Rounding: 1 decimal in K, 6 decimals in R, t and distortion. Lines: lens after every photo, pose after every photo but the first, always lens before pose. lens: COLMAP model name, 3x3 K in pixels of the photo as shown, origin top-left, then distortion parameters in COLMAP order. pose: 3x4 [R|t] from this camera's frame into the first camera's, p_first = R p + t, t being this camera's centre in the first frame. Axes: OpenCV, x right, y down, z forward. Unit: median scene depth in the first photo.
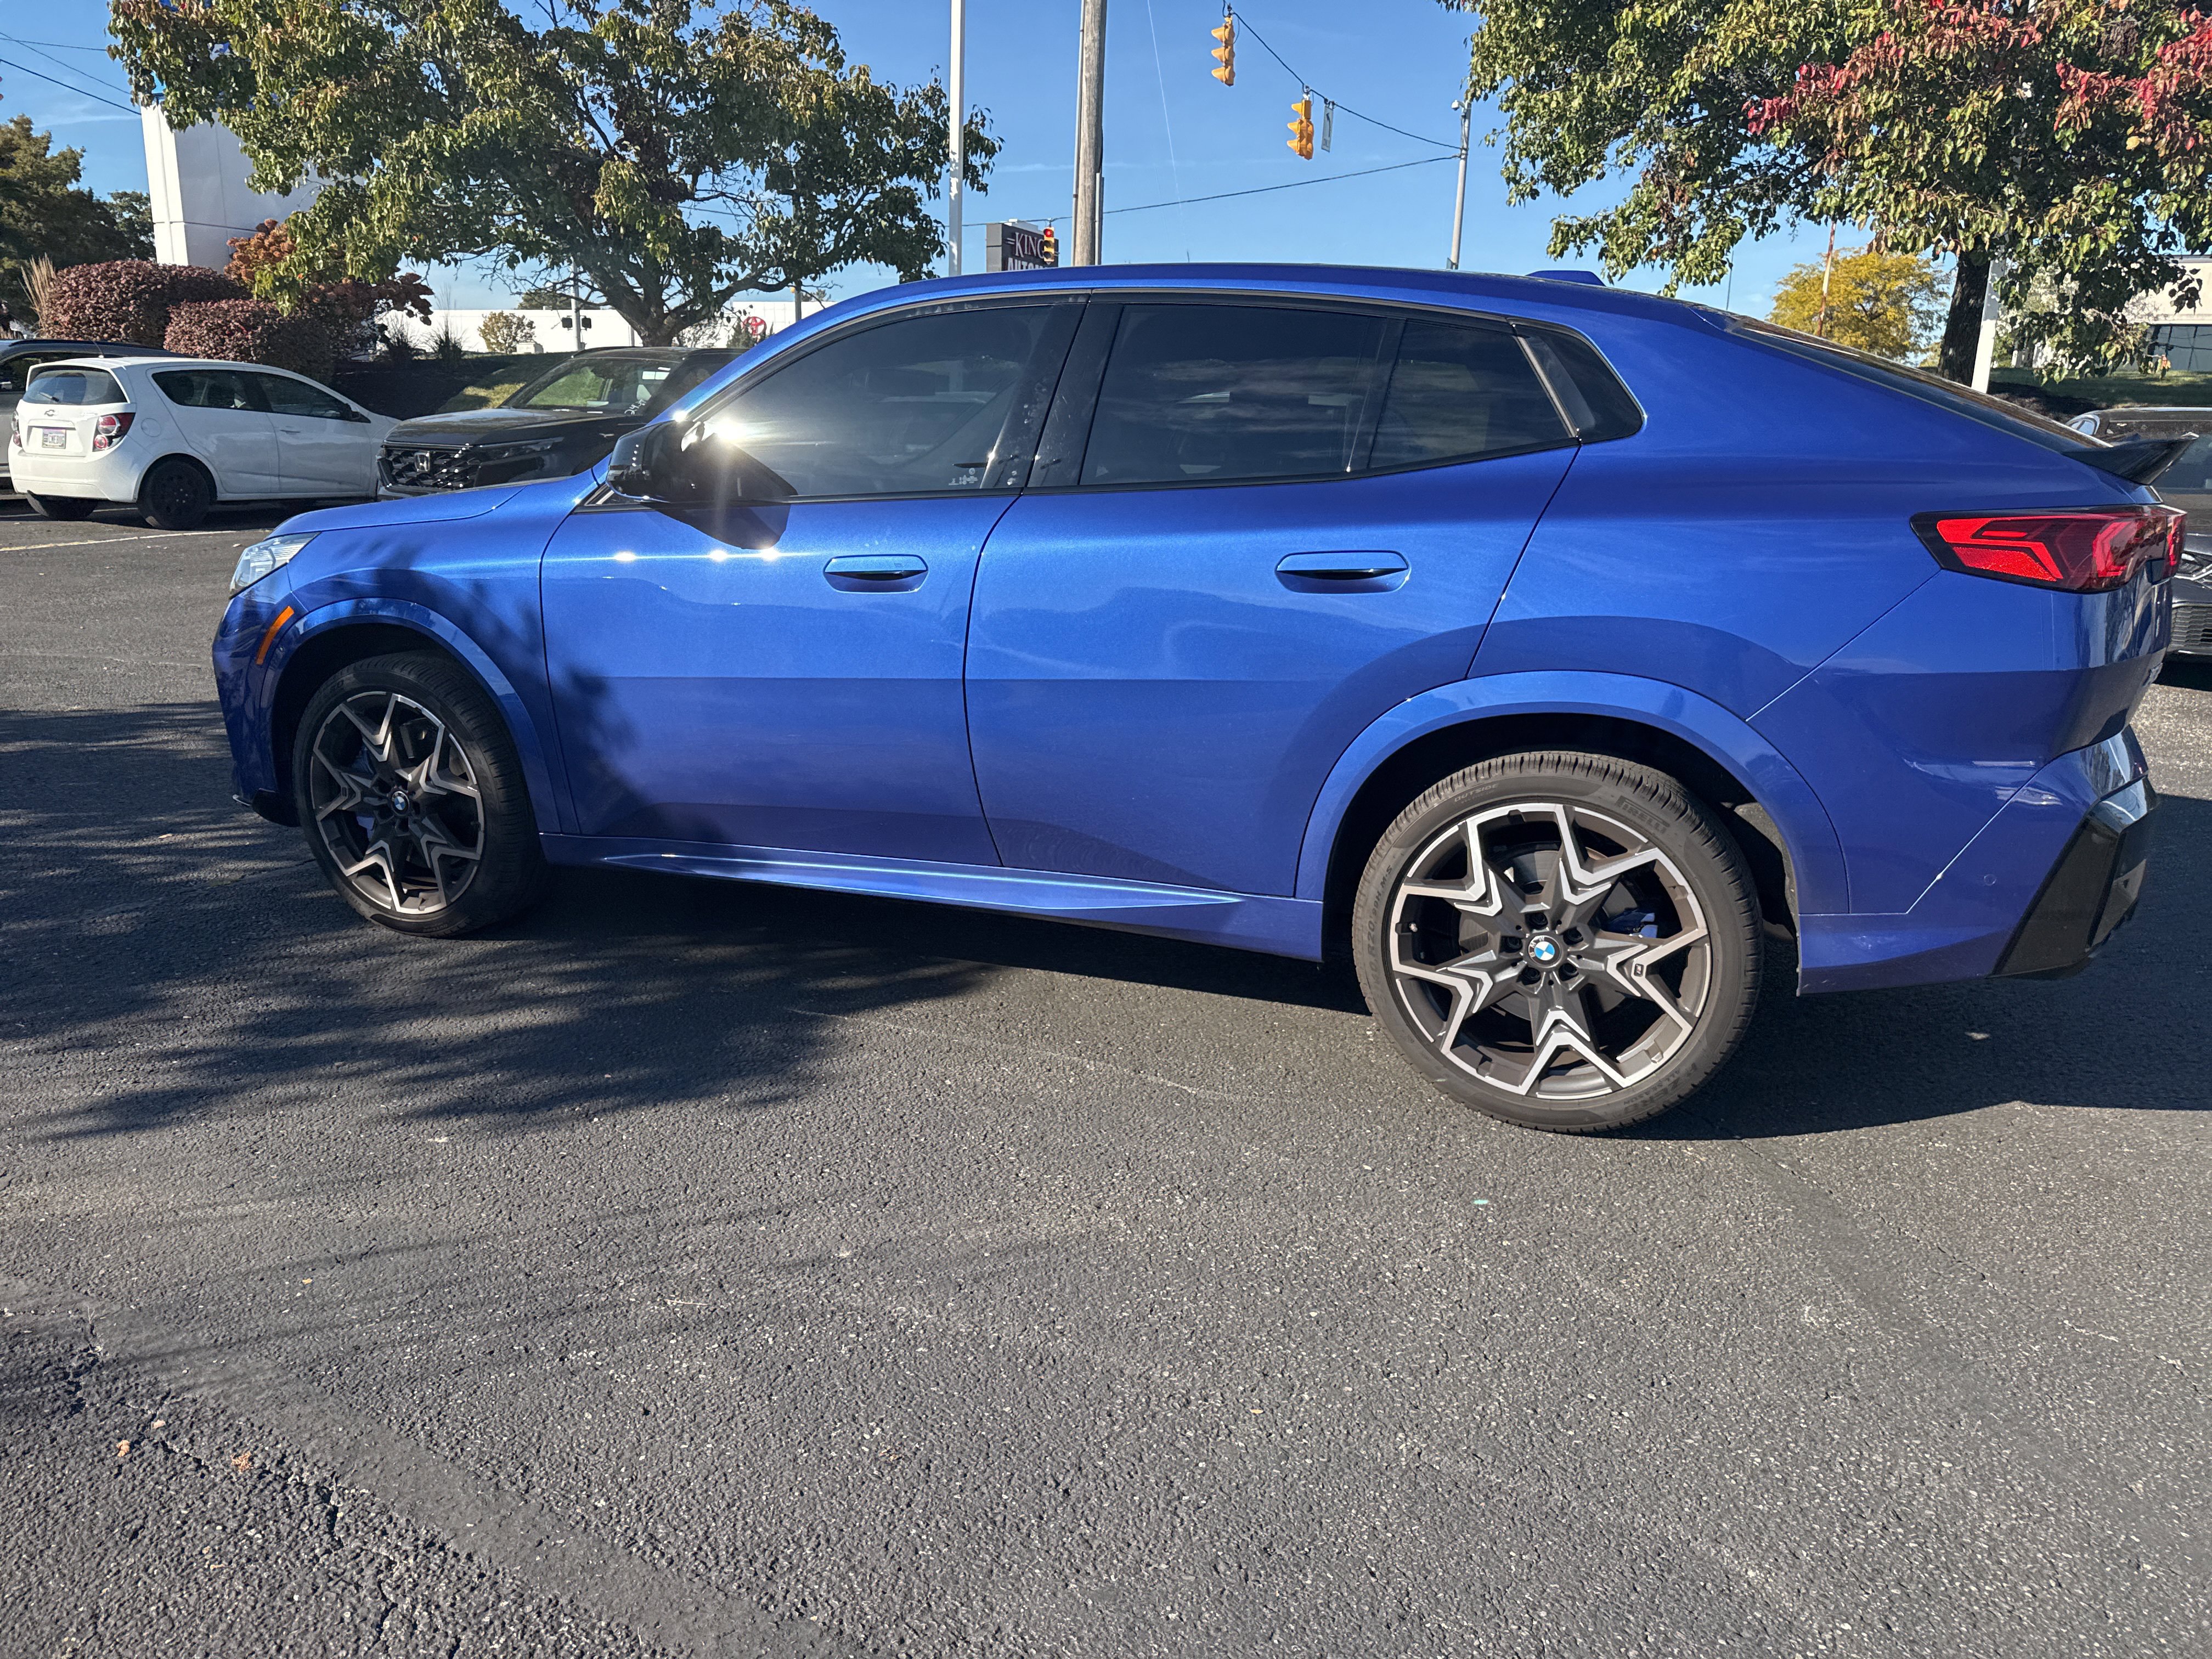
lens RADIAL K [[1561.7, 0, 1052.3], [0, 1561.7, 825.9], [0, 0, 1]] dist [0.012846, -0.015207]
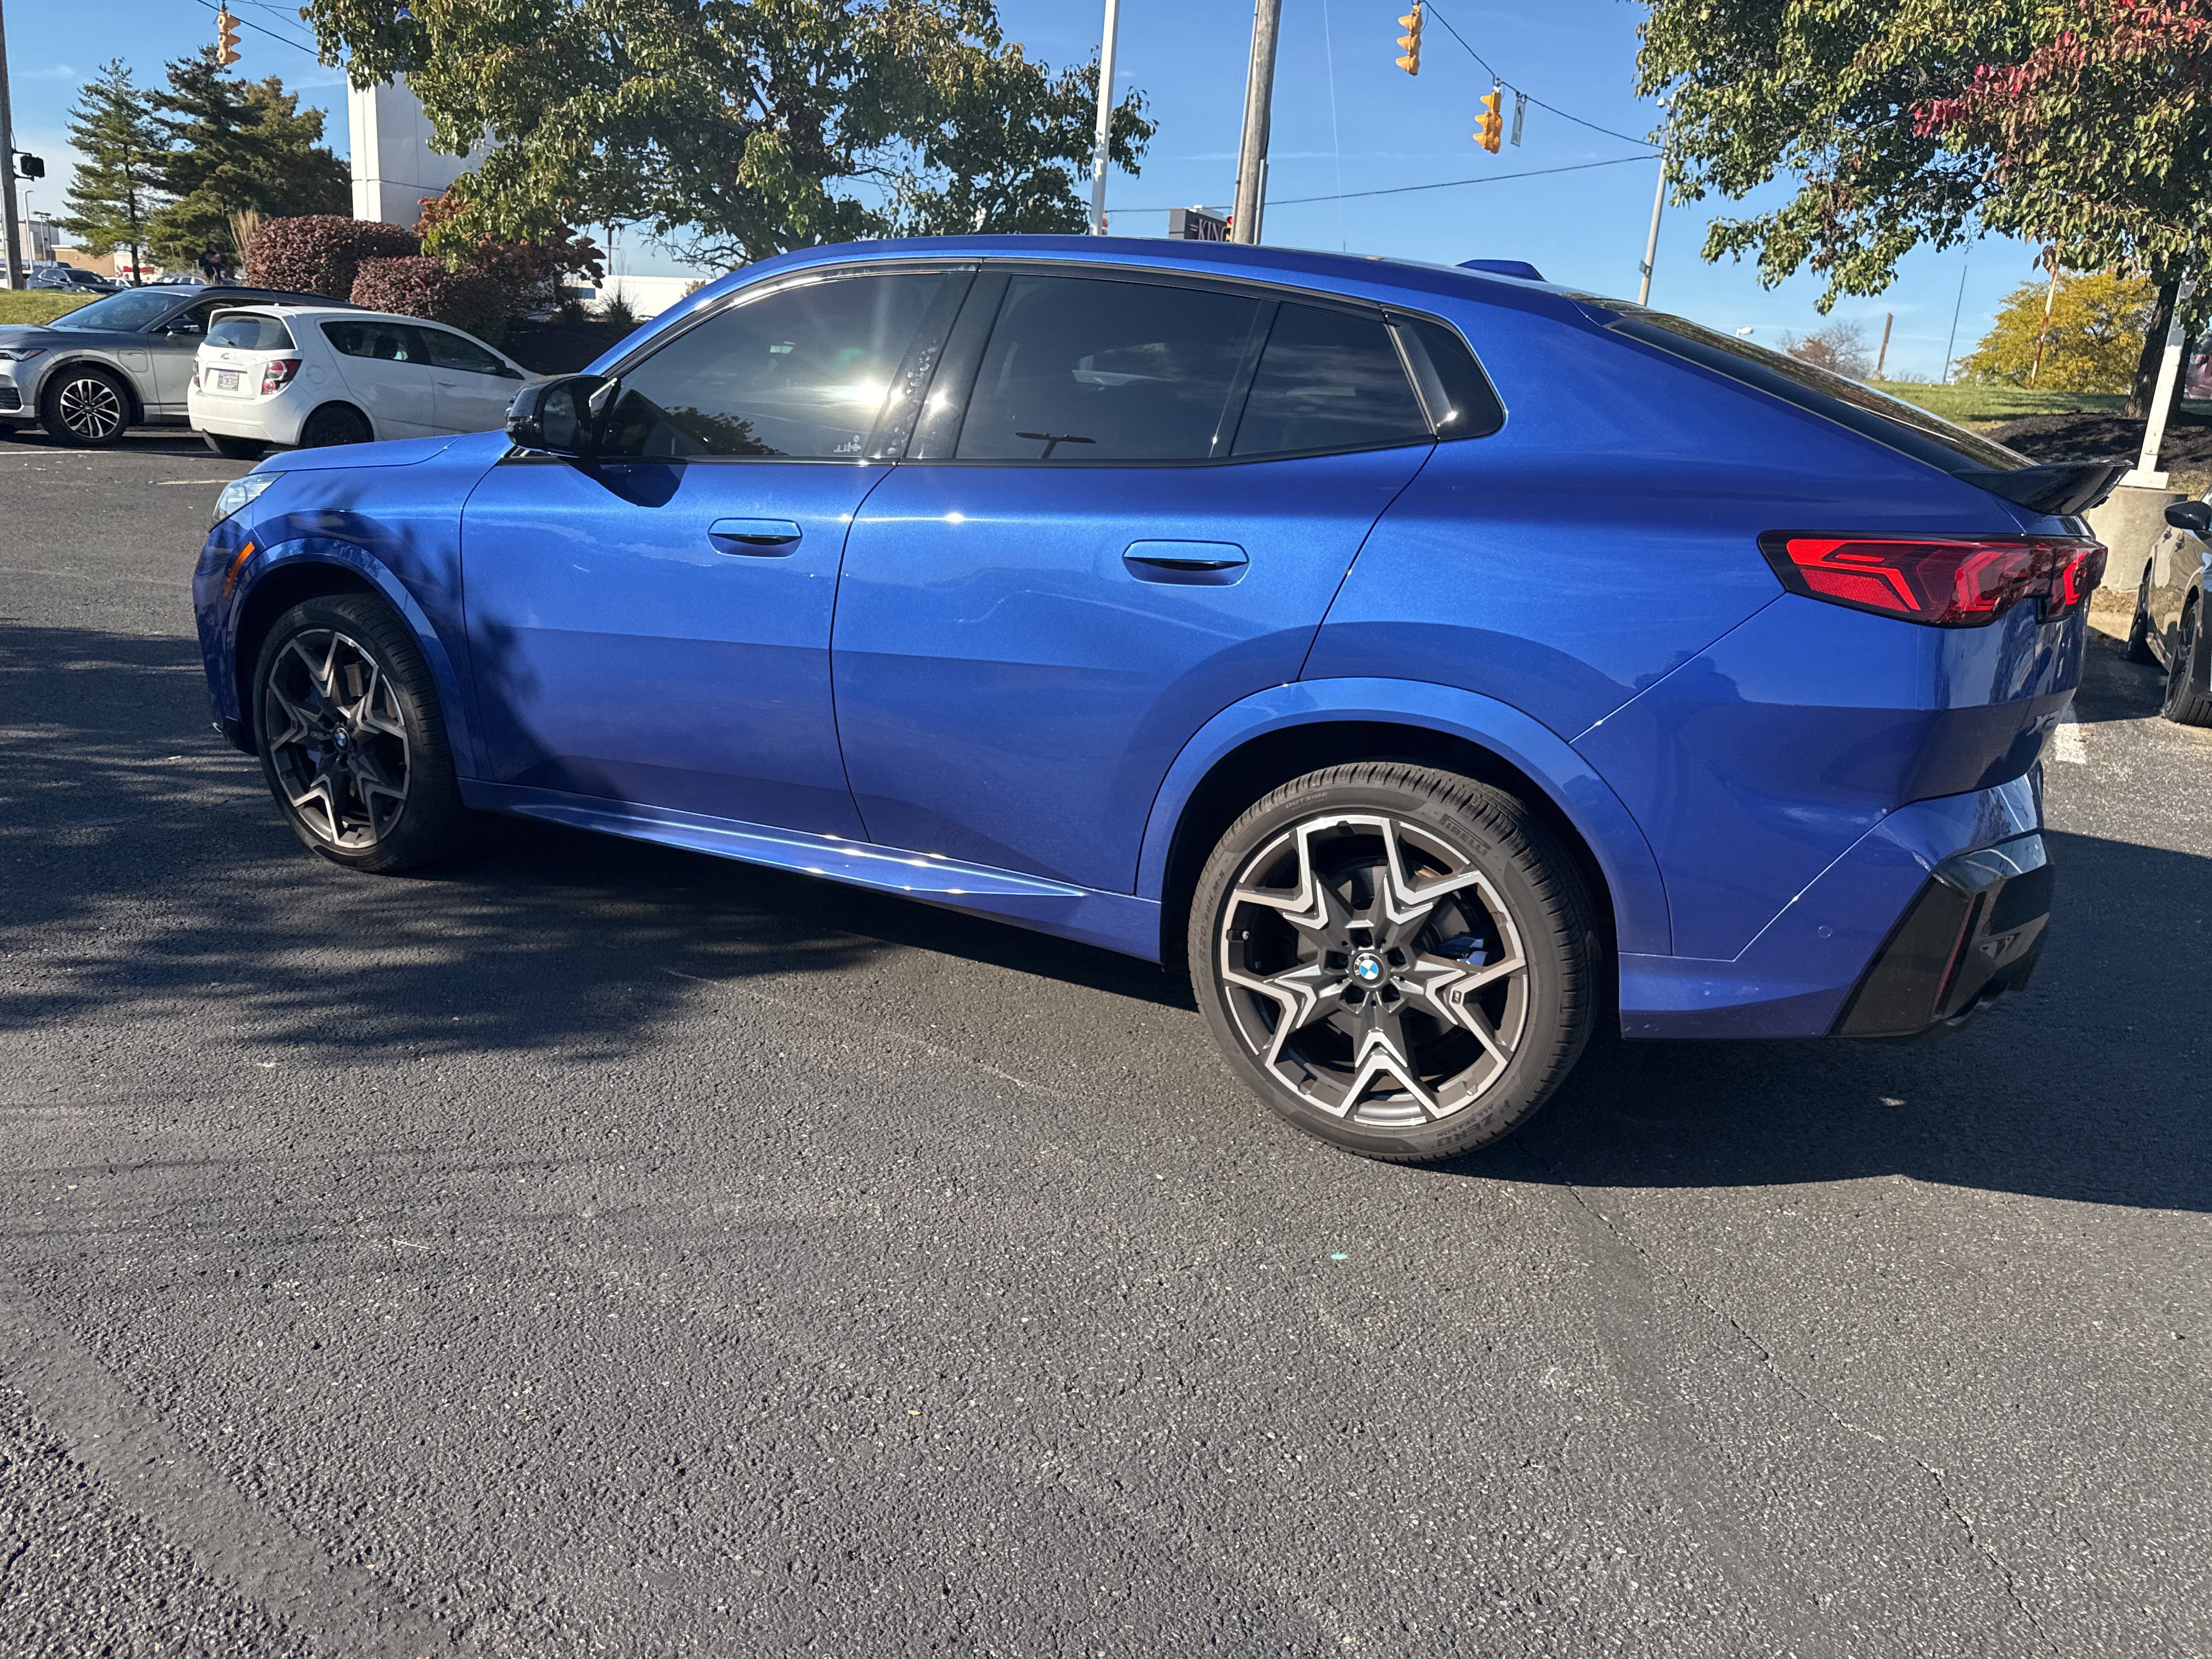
lens RADIAL K [[1561.7, 0, 1052.3], [0, 1561.7, 825.9], [0, 0, 1]] dist [0.012846, -0.015207]
pose [[0.992332, 0.073304, -0.099519, 0.154194], [-0.072524, 0.997301, 0.011432, -0.003450], [0.100088, -0.004126, 0.994970, 0.023382]]
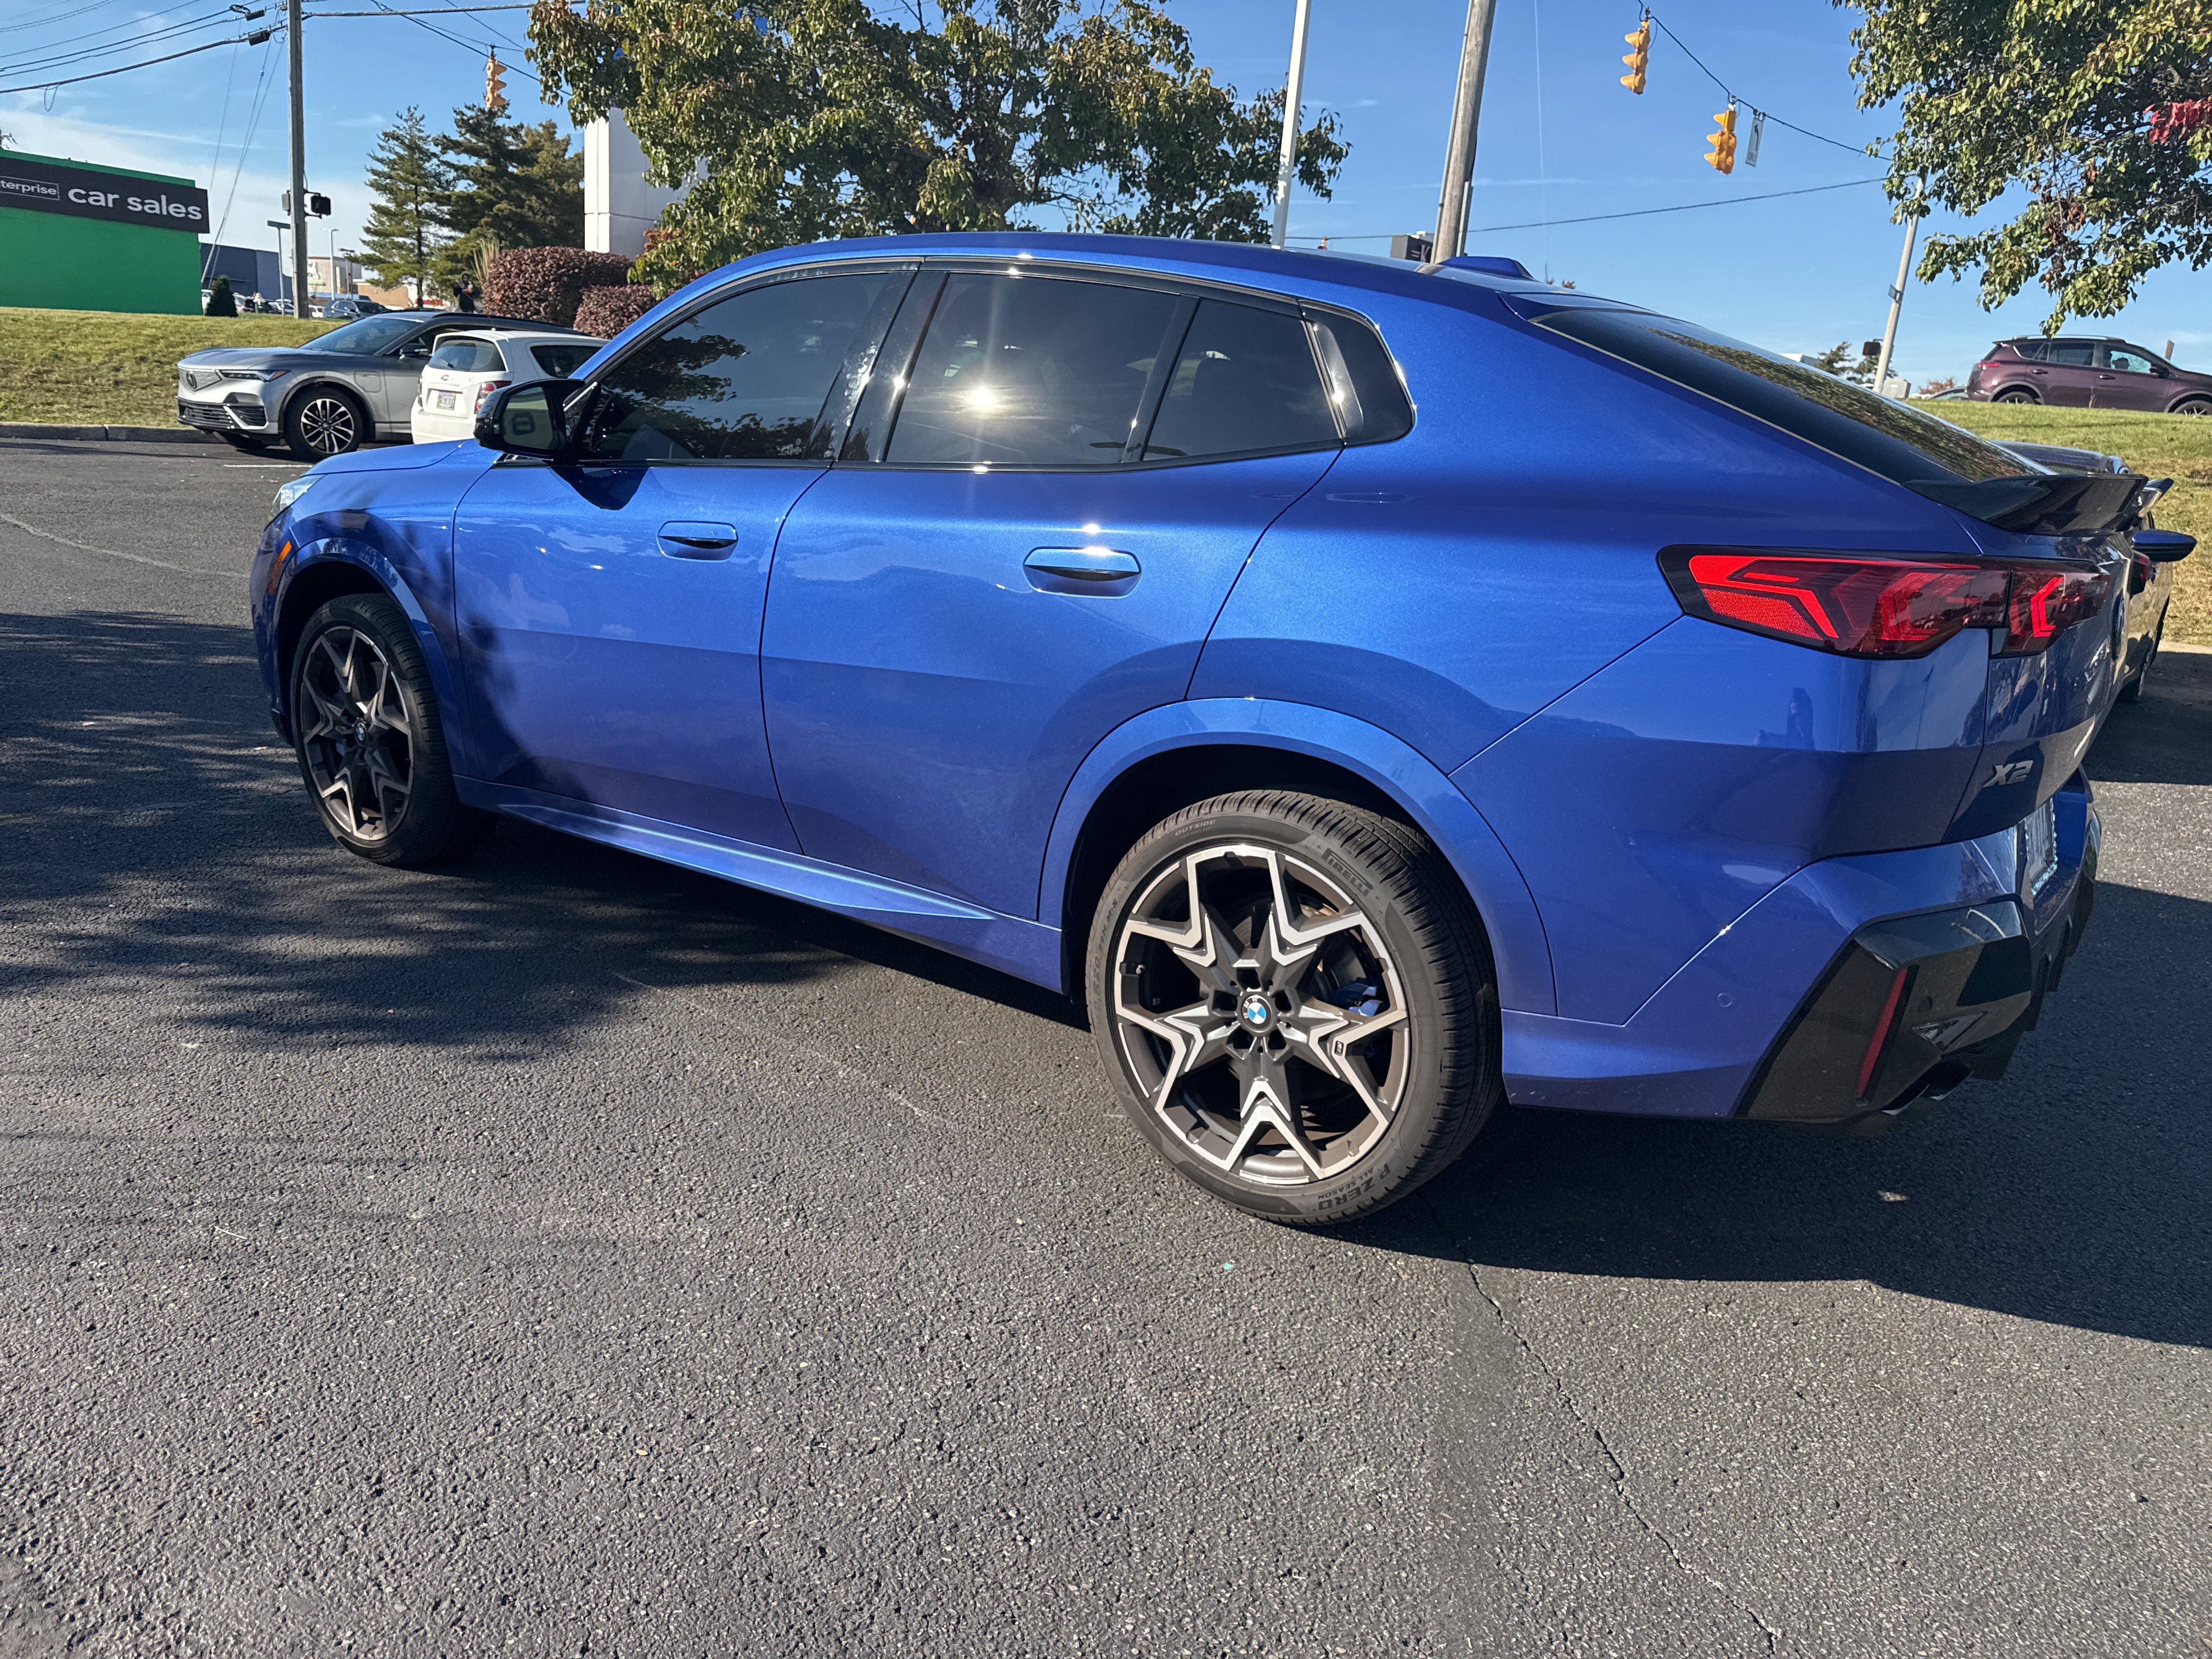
lens RADIAL K [[1554.6, 0, 1056.4], [0, 1554.6, 831.1], [0, 0, 1]] dist [0.008755, -0.009112]
pose [[0.966703, 0.112990, -0.229603, 0.288820], [-0.113450, 0.993480, 0.011239, -0.014473], [0.229376, 0.015184, 0.973219, 0.085018]]
